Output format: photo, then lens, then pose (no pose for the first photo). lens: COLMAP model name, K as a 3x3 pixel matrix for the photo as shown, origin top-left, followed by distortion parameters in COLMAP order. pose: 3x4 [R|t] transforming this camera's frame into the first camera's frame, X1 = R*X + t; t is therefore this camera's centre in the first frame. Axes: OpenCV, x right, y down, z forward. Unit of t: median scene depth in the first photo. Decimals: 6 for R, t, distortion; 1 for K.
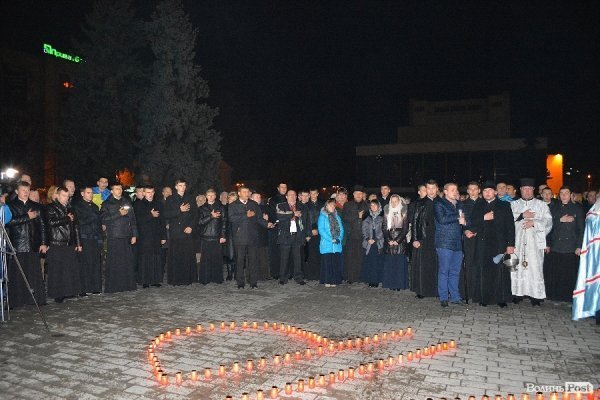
lens RADIAL K [[485.5, 0, 275.4], [0, 485.5, 206.4], [0, 0, 1]] dist [-0.055401, -0.006381]
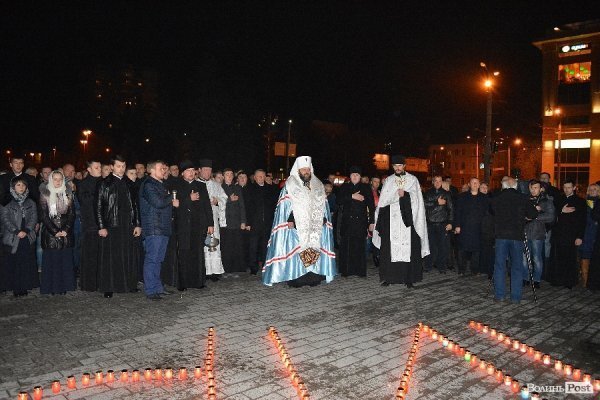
lens RADIAL K [[485.5, 0, 298.3], [0, 485.5, 198.2], [0, 0, 1]] dist [-0.055401, -0.006381]
pose [[0.382763, -0.014654, 0.923730, -0.363447], [-0.004505, 0.999833, 0.017729, 0.004611], [-0.923835, -0.010948, 0.382633, 0.424640]]
